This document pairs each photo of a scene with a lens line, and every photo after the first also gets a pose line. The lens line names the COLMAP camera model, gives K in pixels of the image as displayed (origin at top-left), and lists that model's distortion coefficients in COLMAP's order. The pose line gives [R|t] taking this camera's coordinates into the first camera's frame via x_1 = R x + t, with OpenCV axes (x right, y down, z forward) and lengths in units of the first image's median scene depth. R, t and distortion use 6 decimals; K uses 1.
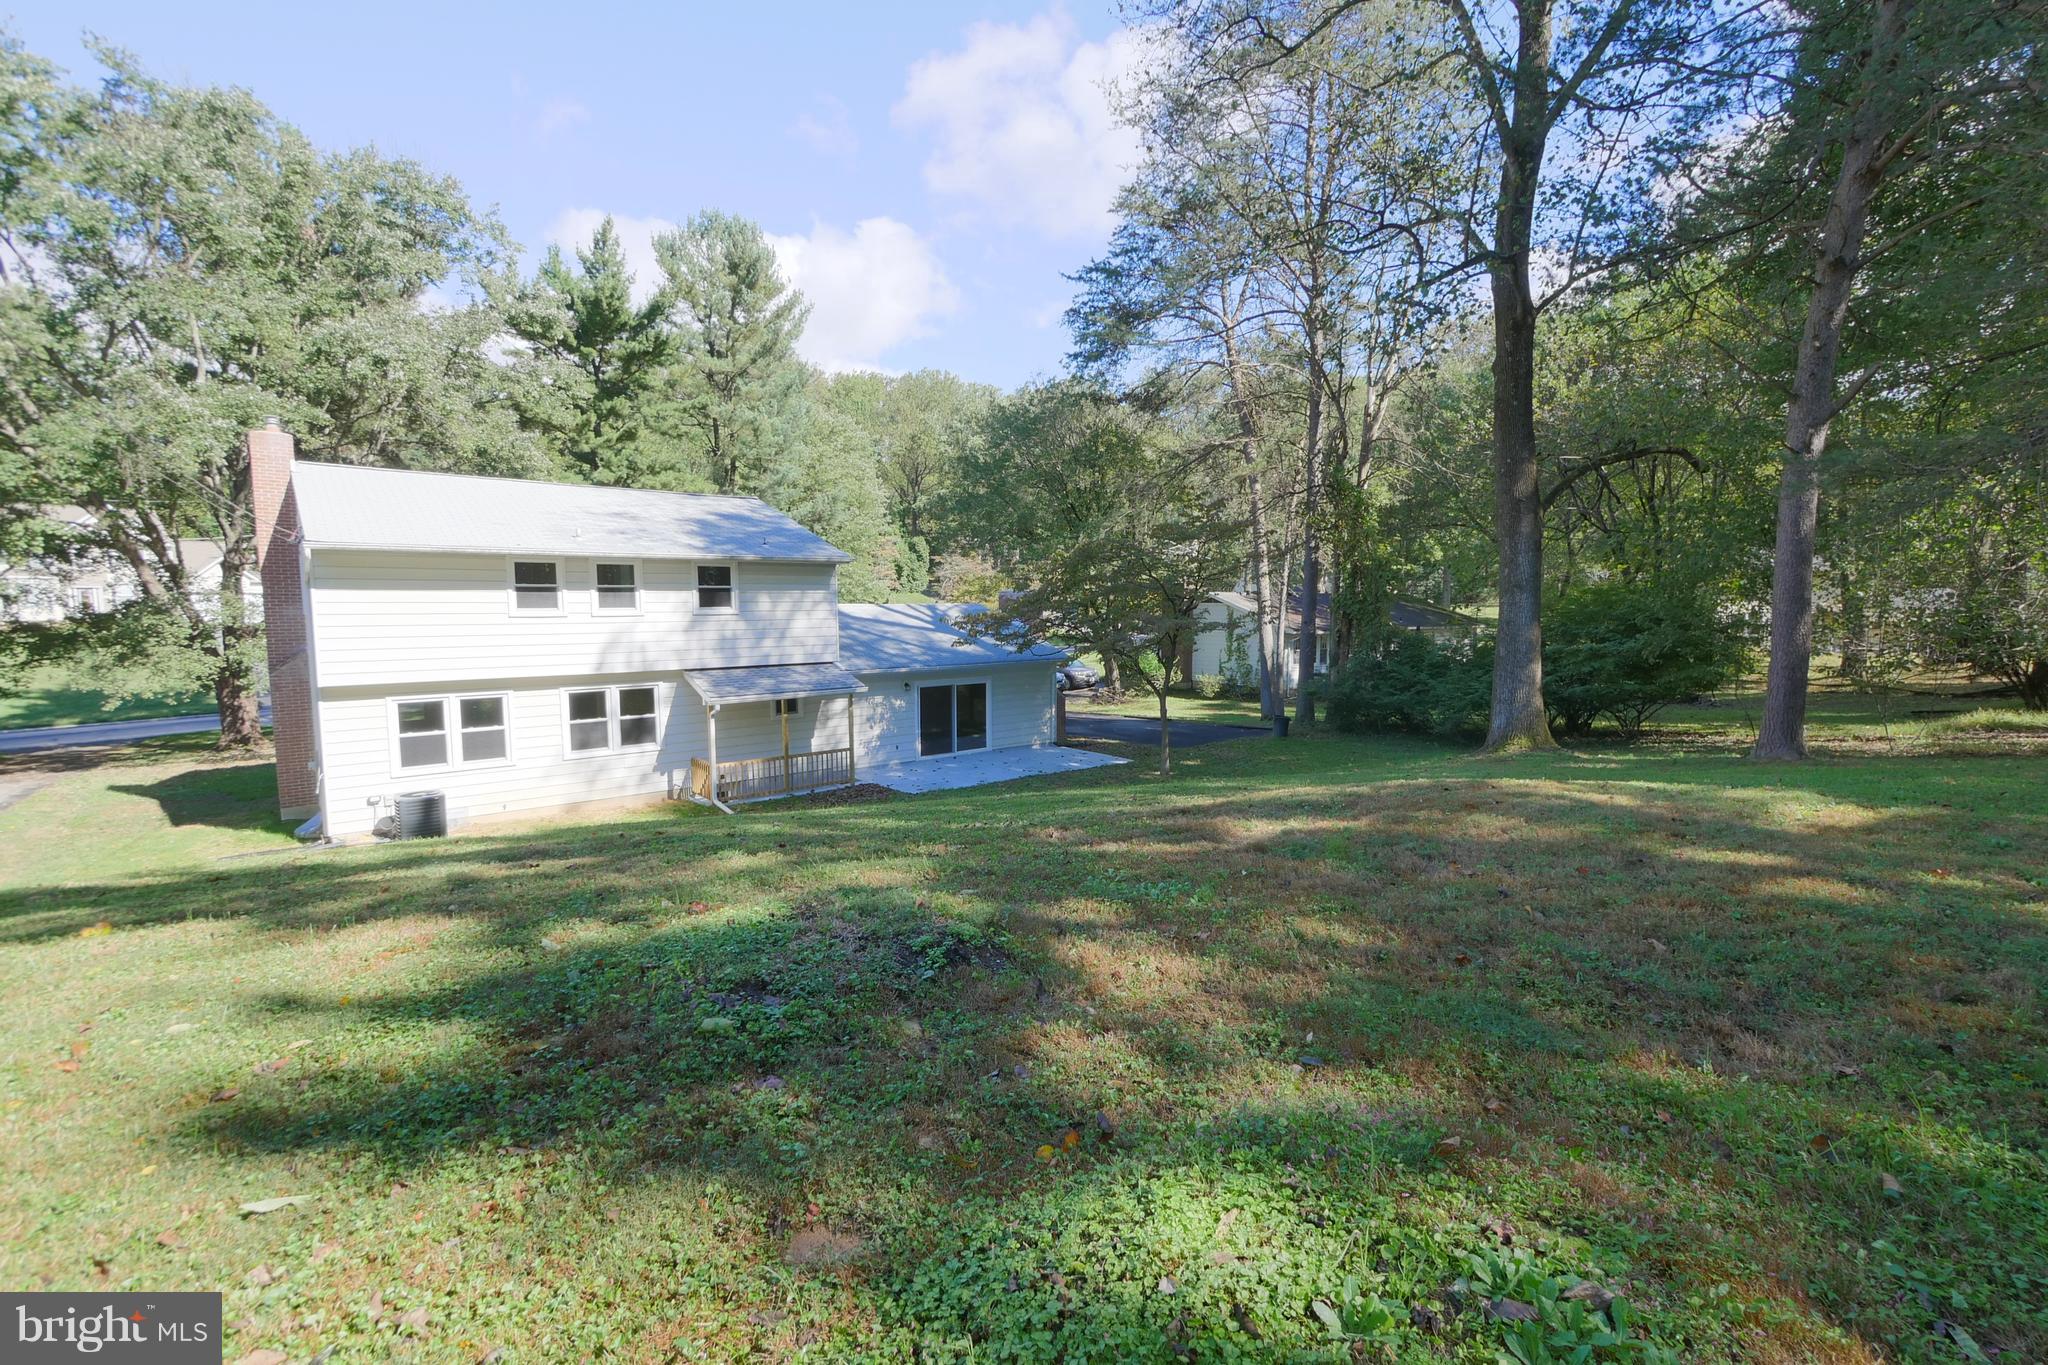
lens RADIAL K [[815.3, 0, 1024.0], [0, 815.3, 682.5], [0, 0, 1]] dist [0.000428, 0.000020]
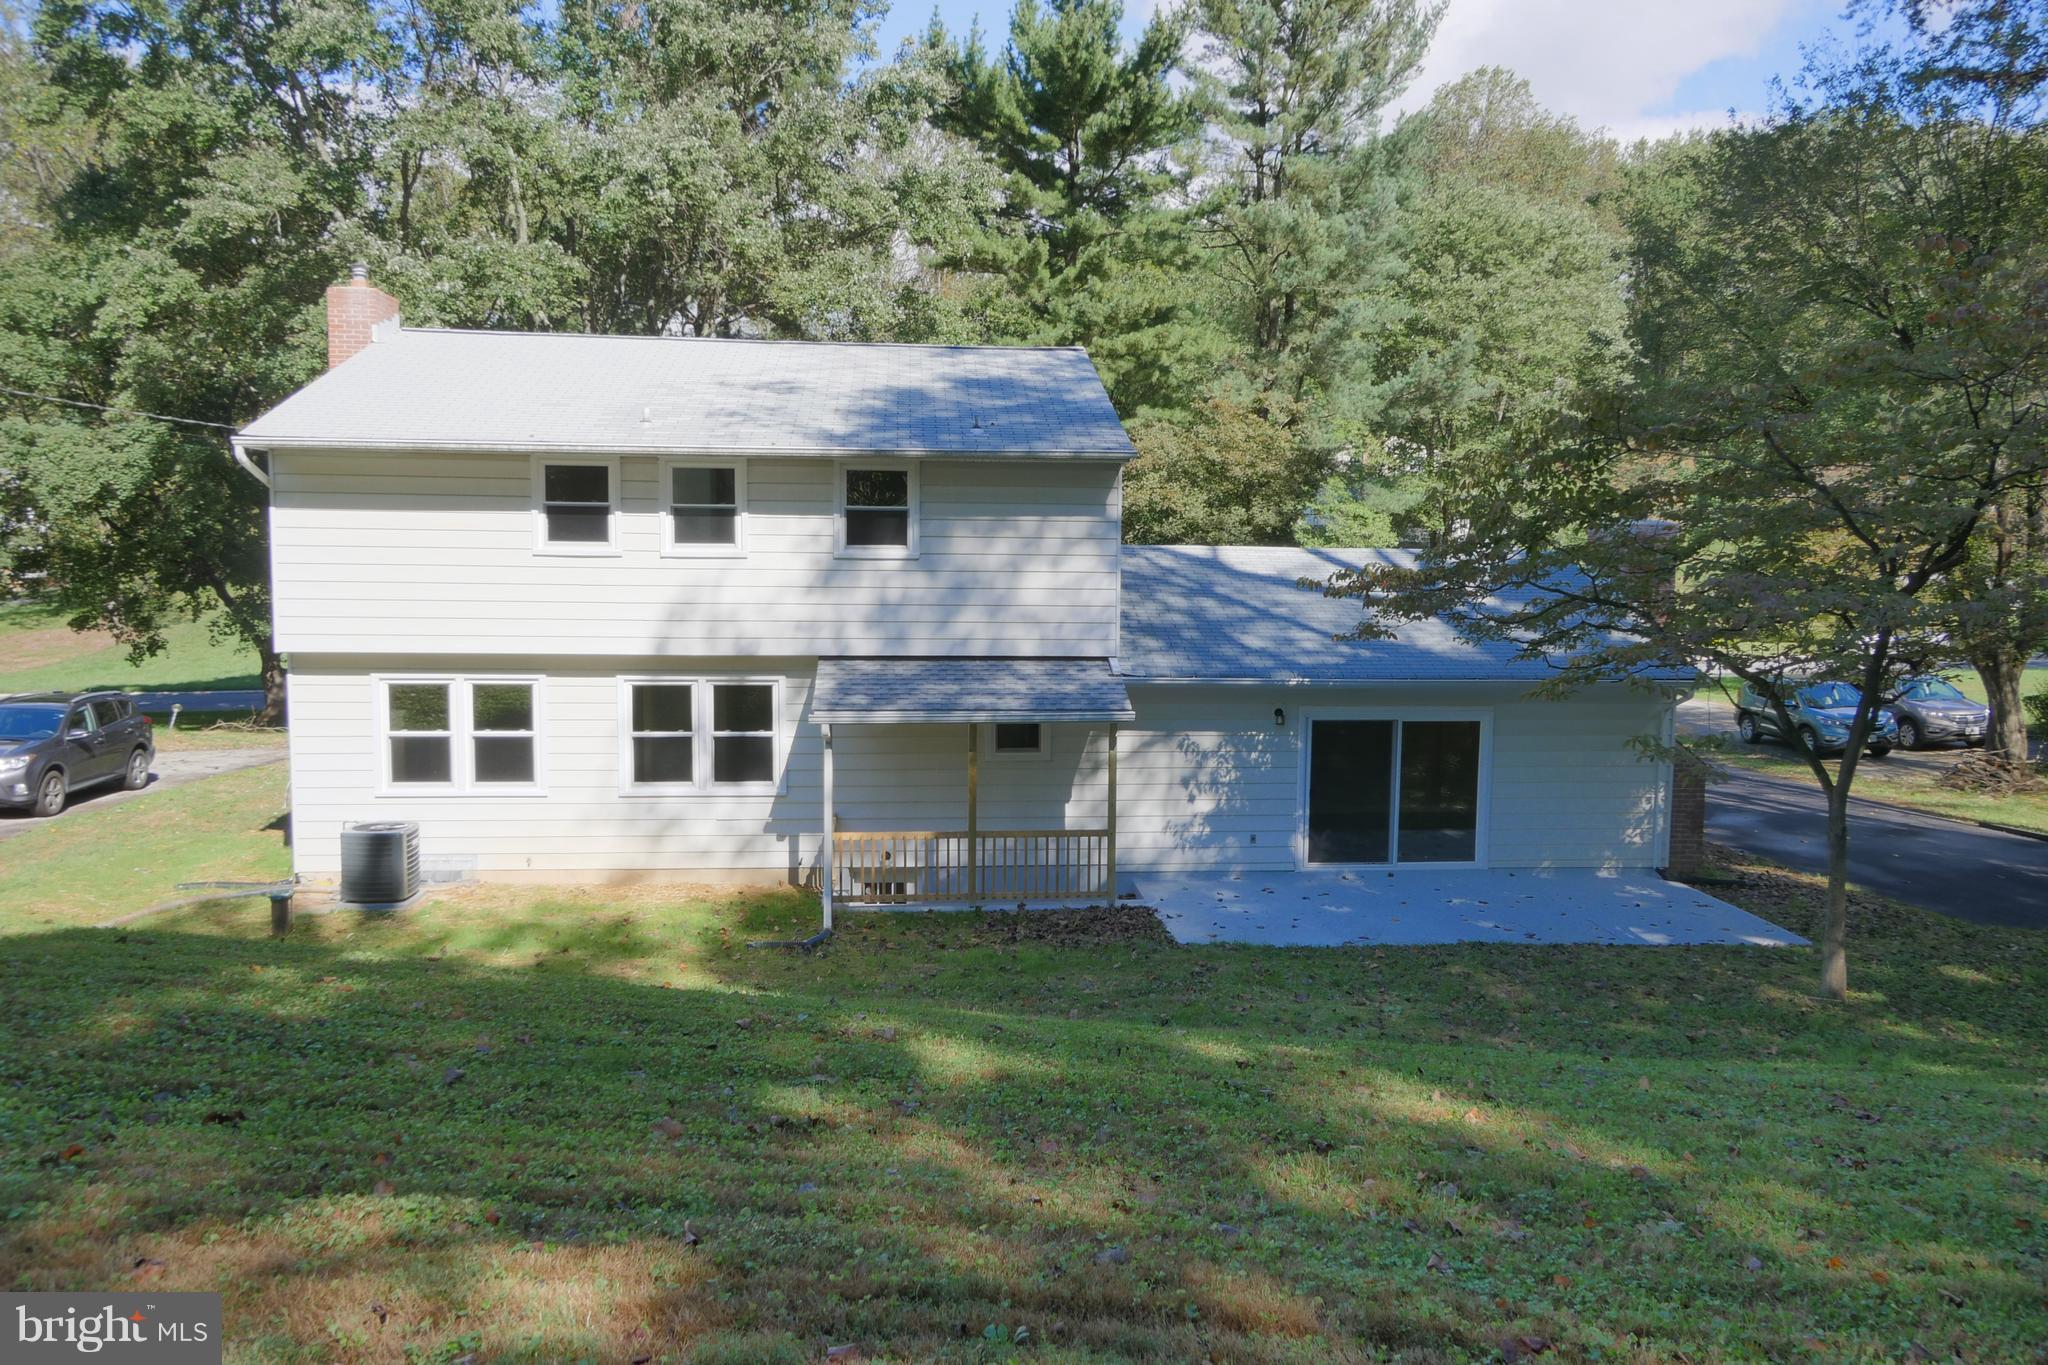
lens RADIAL K [[1450.4, 0, 1024.0], [0, 1450.4, 682.5], [0, 0, 1]] dist [-0.007745, -0.001183]
pose [[0.847908, 0.062878, -0.526402, 0.221880], [-0.066710, 0.997704, 0.011720, -0.018894], [0.525930, 0.025179, 0.850155, 0.228259]]
